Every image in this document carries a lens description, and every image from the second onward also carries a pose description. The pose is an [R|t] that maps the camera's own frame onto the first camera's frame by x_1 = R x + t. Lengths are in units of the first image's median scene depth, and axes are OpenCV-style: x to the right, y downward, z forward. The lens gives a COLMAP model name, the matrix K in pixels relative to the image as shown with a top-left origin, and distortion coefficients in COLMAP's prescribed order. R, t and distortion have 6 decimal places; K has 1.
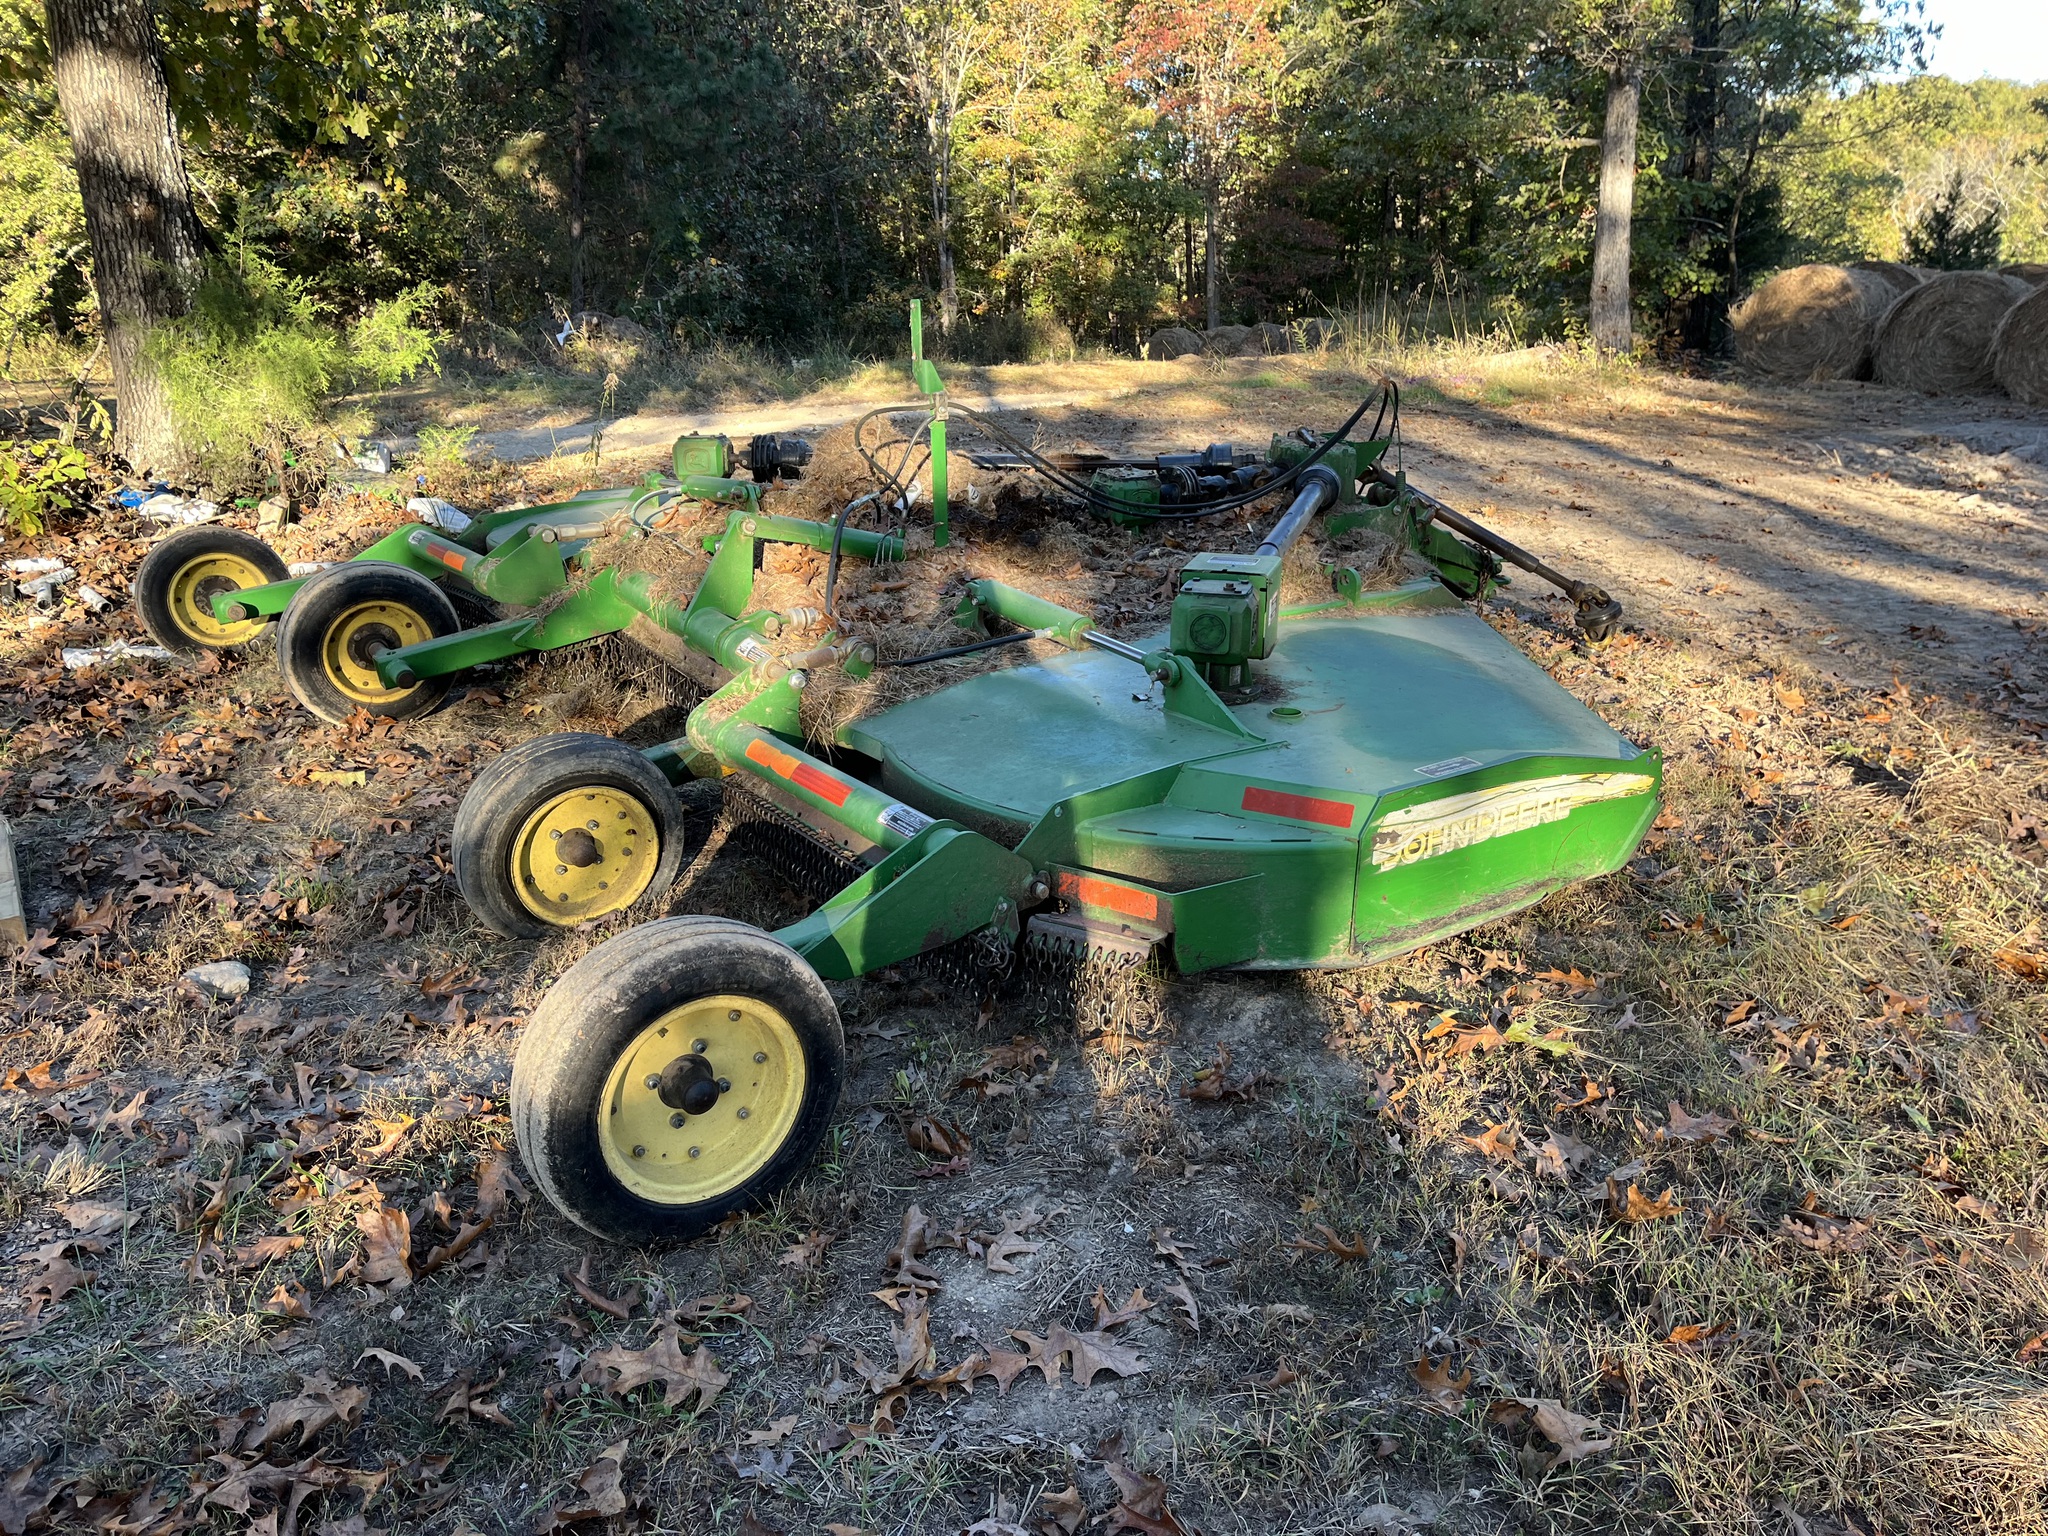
lens RADIAL K [[1562.5, 0, 1024.0], [0, 1562.5, 768.0], [0, 0, 1]] dist [0.006625, -0.000790]
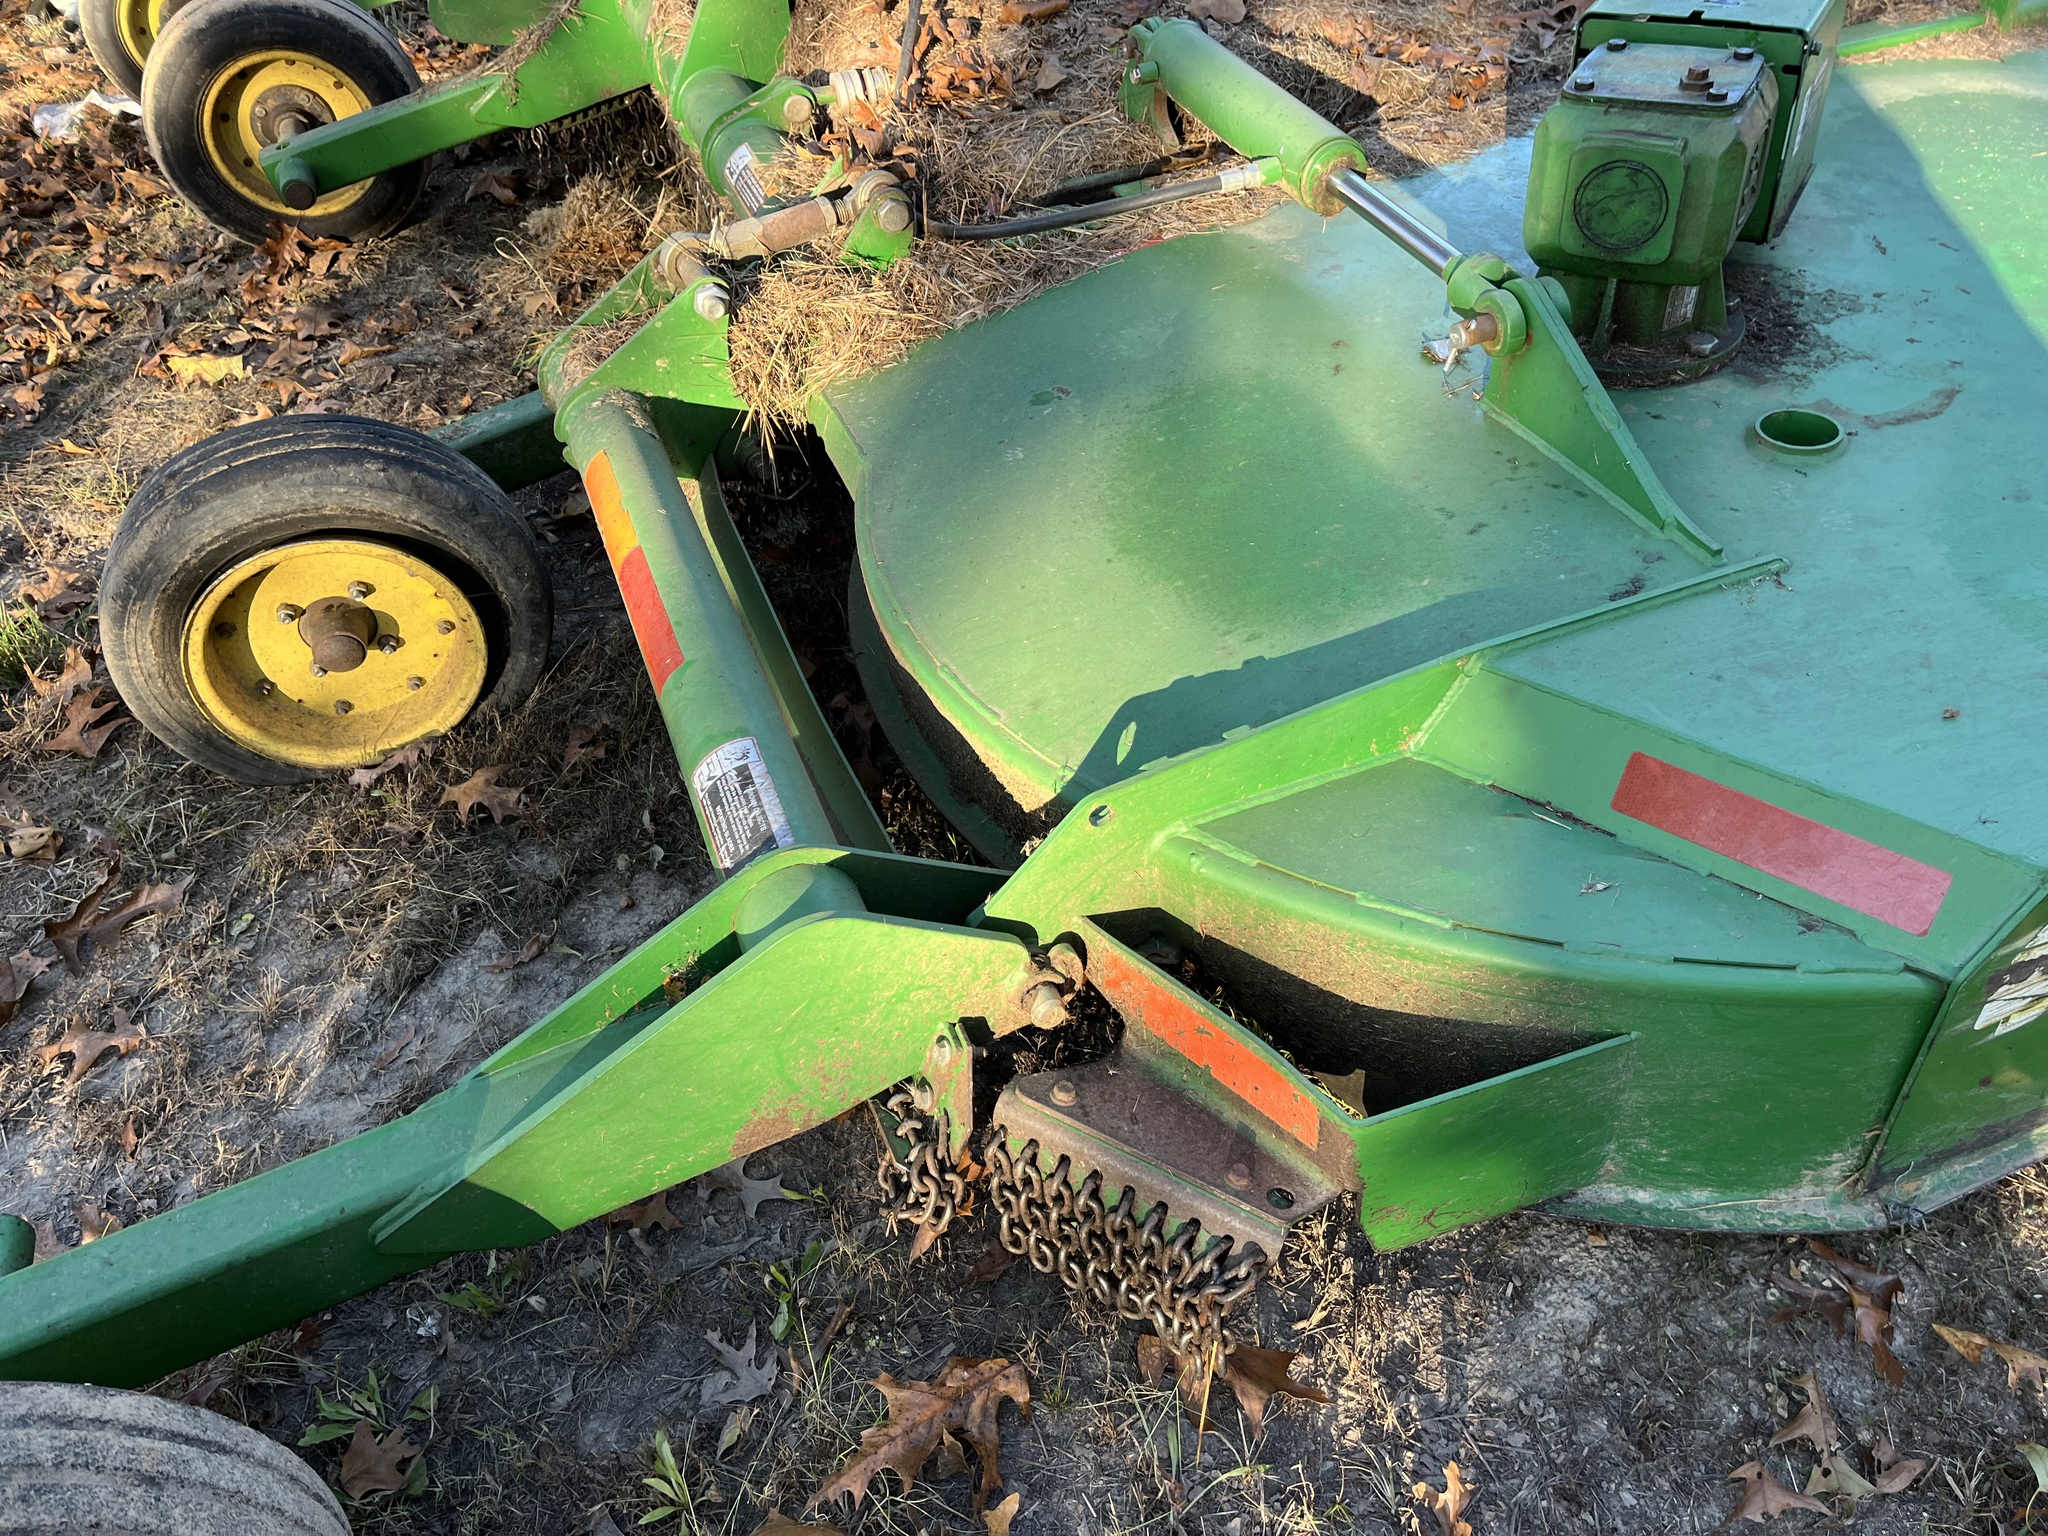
lens RADIAL K [[1562.5, 0, 1024.0], [0, 1562.5, 768.0], [0, 0, 1]] dist [0.006625, -0.000790]
pose [[0.965336, 0.091282, -0.244529, 0.078545], [0.012249, 0.919978, 0.391779, -0.108954], [0.260723, -0.381193, 0.886970, 0.531978]]
